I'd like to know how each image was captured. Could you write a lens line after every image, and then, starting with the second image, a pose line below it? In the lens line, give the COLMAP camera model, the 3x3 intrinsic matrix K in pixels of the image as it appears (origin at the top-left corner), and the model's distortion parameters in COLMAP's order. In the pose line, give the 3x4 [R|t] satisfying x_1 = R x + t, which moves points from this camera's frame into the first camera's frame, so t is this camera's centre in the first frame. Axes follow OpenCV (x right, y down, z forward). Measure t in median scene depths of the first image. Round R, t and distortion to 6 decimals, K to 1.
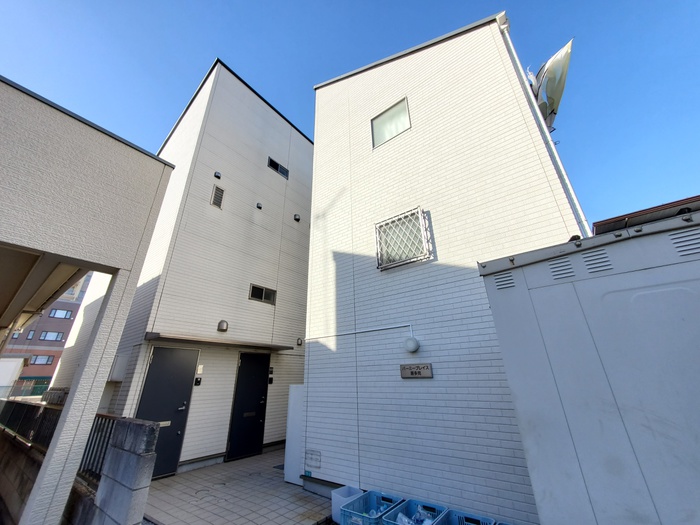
lens RADIAL K [[277.6, 0, 347.7], [0, 277.6, 259.0], [0, 0, 1]] dist [0.000294, 0.005534]
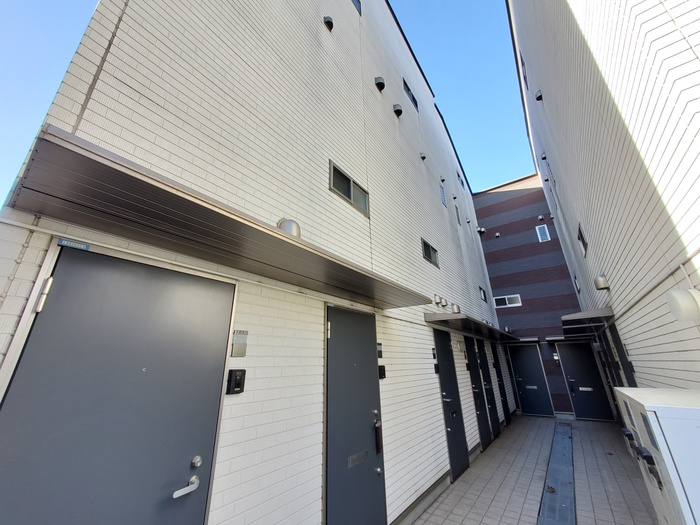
lens RADIAL K [[277.6, 0, 347.7], [0, 277.6, 259.0], [0, 0, 1]] dist [0.000294, 0.005534]
pose [[0.999659, 0.005765, 0.025473, -0.513589], [-0.007090, 0.998610, 0.052220, 0.349075], [-0.025137, -0.052383, 0.998311, 0.843794]]
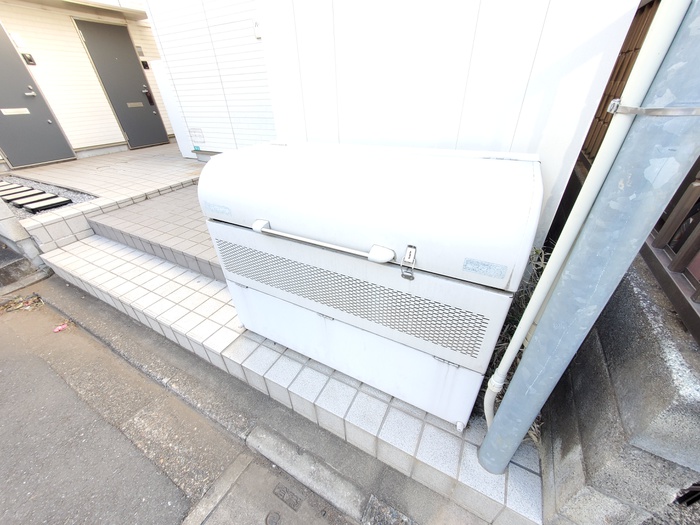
lens RADIAL K [[277.6, 0, 347.7], [0, 277.6, 259.0], [0, 0, 1]] dist [0.000294, 0.005534]
pose [[0.986776, -0.105497, 0.123057, 0.238364], [-0.041914, 0.567299, 0.822444, 0.077501], [-0.156576, -0.816726, 0.555376, -0.061210]]
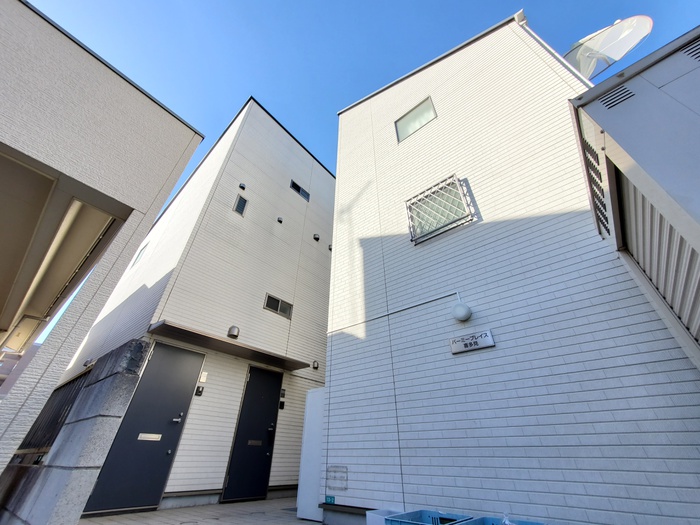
lens RADIAL K [[277.6, 0, 347.7], [0, 277.6, 259.0], [0, 0, 1]] dist [0.000294, 0.005534]
pose [[0.998959, -0.000335, -0.045613, -0.054774], [-0.009383, 0.977080, -0.212664, 0.268473], [0.044639, 0.212871, 0.976060, 0.123224]]
